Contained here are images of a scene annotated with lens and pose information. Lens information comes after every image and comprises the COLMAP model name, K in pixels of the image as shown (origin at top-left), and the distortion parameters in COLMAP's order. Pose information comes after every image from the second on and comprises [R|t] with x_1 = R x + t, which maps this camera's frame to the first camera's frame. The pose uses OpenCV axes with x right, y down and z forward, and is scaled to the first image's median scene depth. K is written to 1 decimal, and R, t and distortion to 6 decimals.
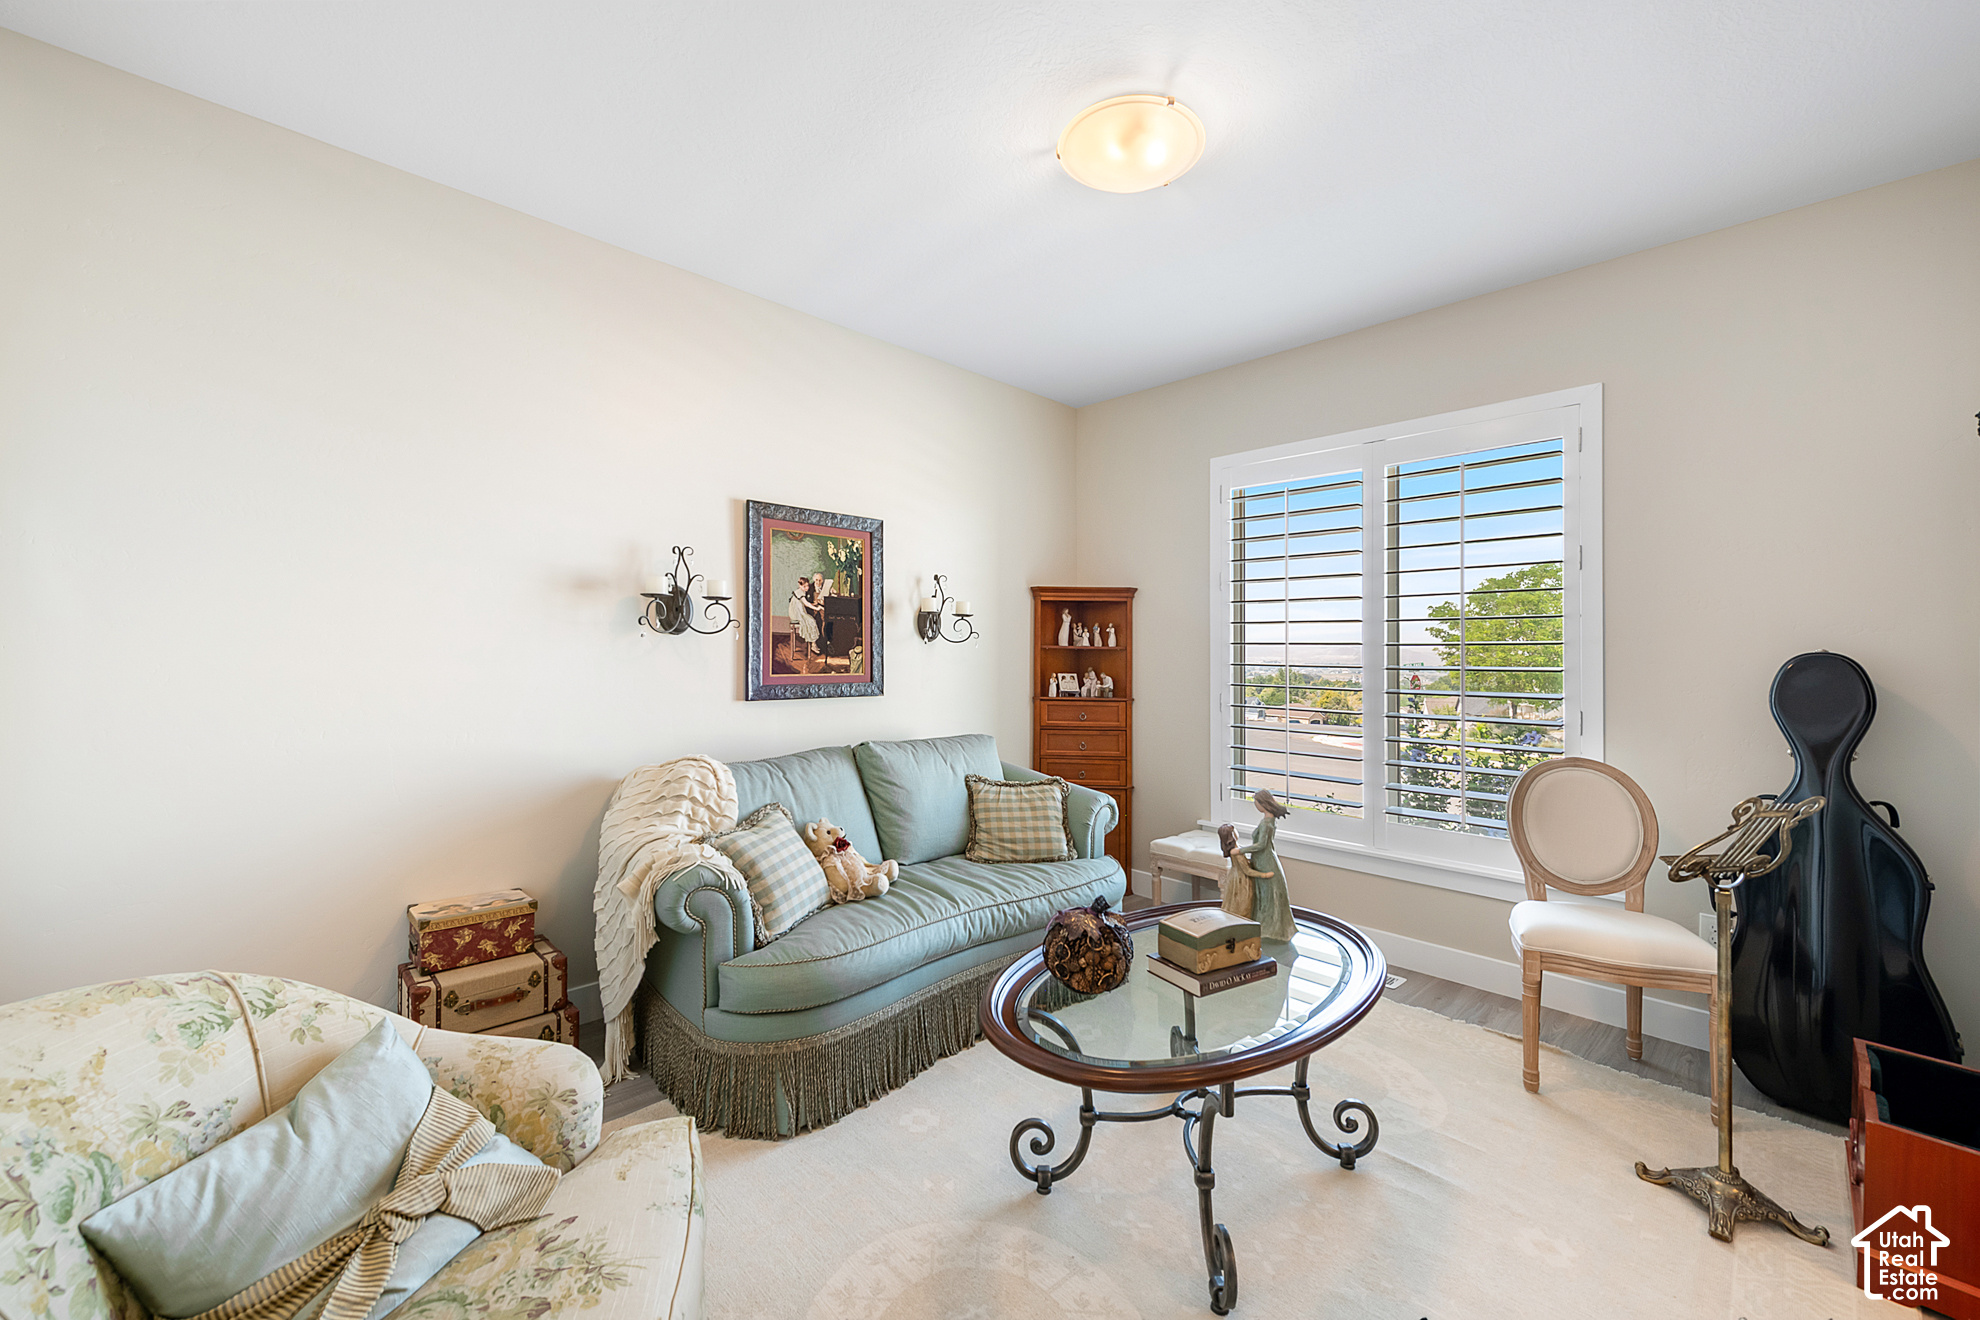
lens RADIAL K [[803.1, 0, 993.1], [0, 803.1, 662.9], [0, 0, 1]] dist [0.008698, 0.000221]
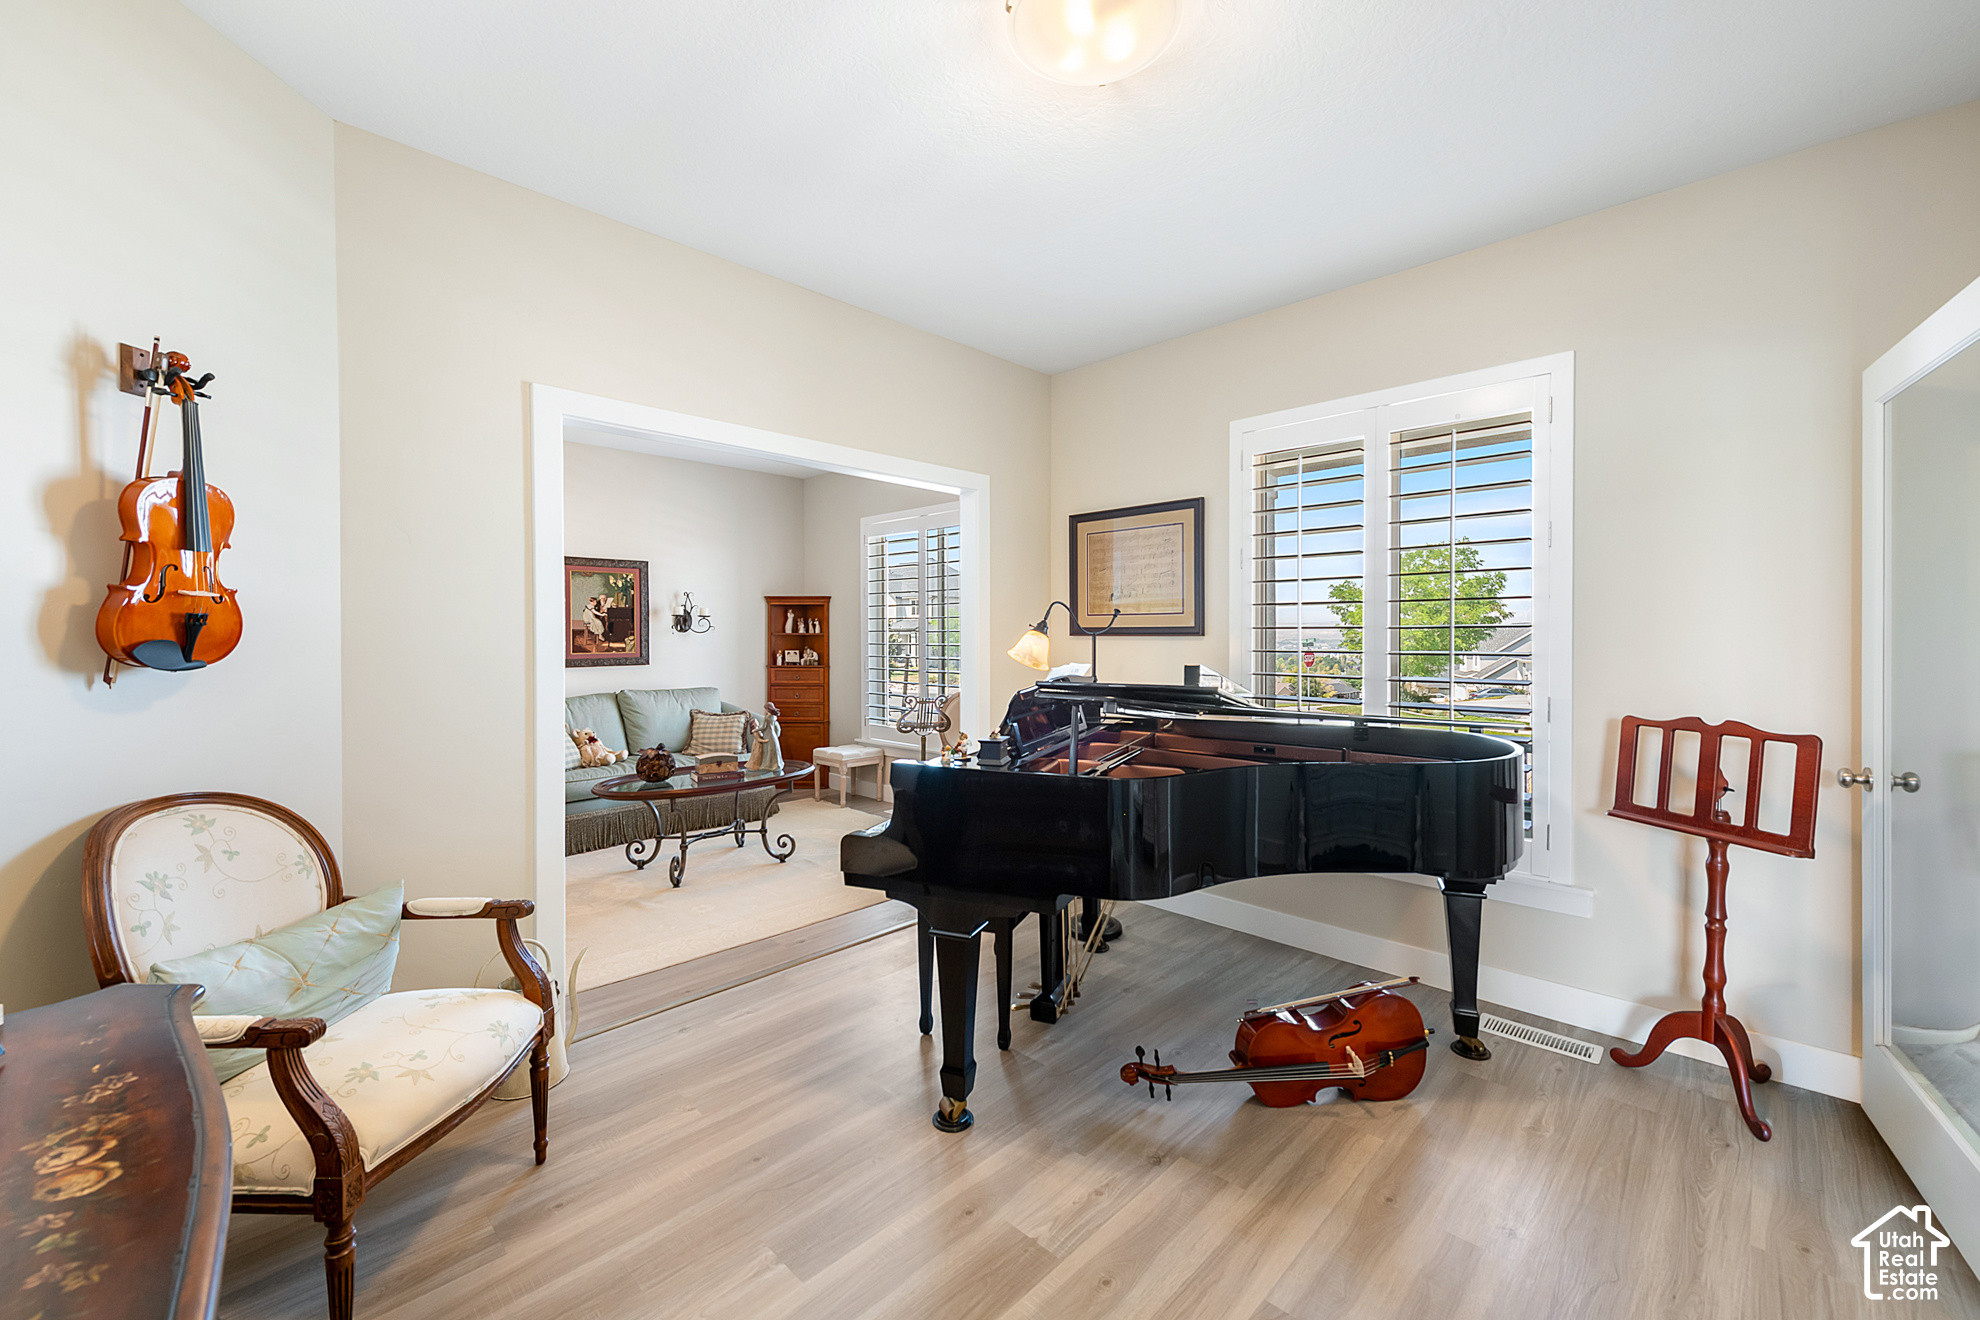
lens RADIAL K [[803.1, 0, 988.1], [0, 803.1, 649.0], [0, 0, 1]] dist [0.008698, 0.000221]
pose [[0.999604, -0.014162, 0.024321, 0.550538], [0.013970, 0.999870, 0.008053, 0.003621], [-0.024432, -0.007710, 0.999672, -0.733286]]
